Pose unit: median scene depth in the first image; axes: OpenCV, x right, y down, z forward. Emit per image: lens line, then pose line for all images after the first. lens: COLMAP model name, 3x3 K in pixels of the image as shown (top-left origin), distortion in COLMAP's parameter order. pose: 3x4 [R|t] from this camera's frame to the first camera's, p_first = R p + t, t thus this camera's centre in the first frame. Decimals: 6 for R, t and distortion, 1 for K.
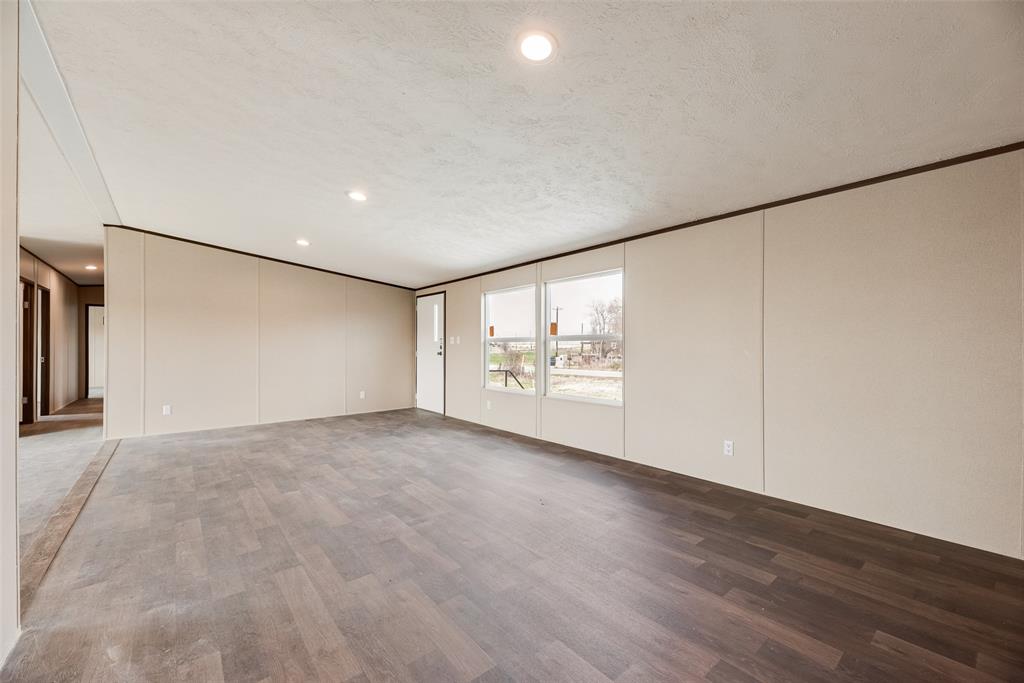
lens RADIAL K [[411.9, 0, 514.8], [0, 411.9, 342.1], [0, 0, 1]] dist [0.004008, 0.000516]
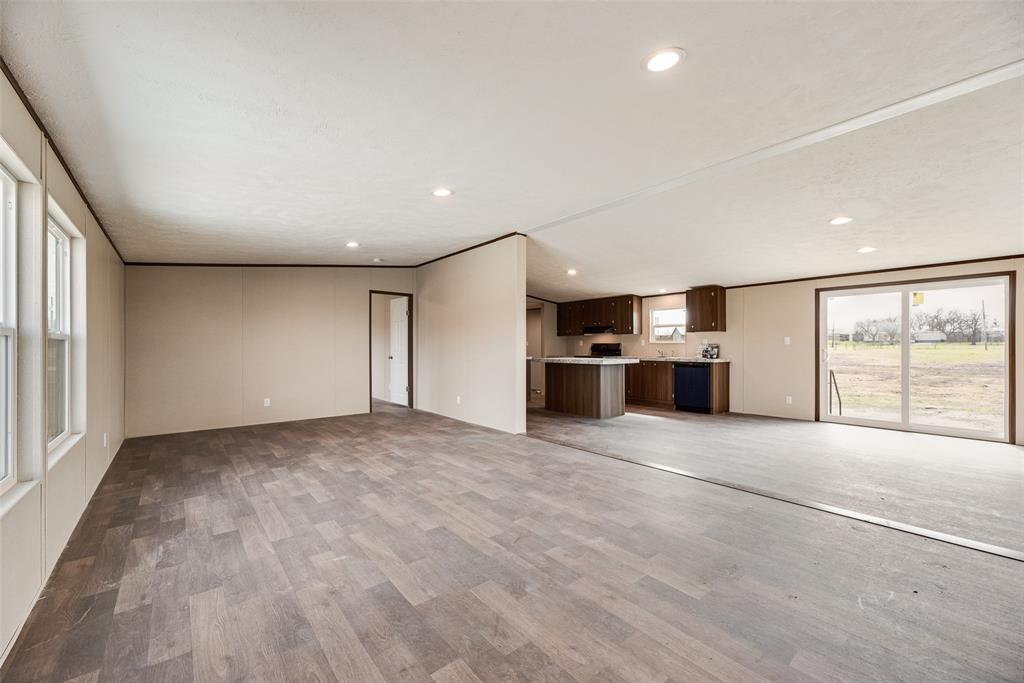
lens RADIAL K [[411.9, 0, 515.7], [0, 411.9, 348.9], [0, 0, 1]] dist [0.004008, 0.000516]
pose [[-0.999985, 0.005516, 0.000228, -0.603810], [0.005515, 0.999983, -0.001932, 0.019720], [-0.000239, -0.001931, -0.999998, 2.134004]]
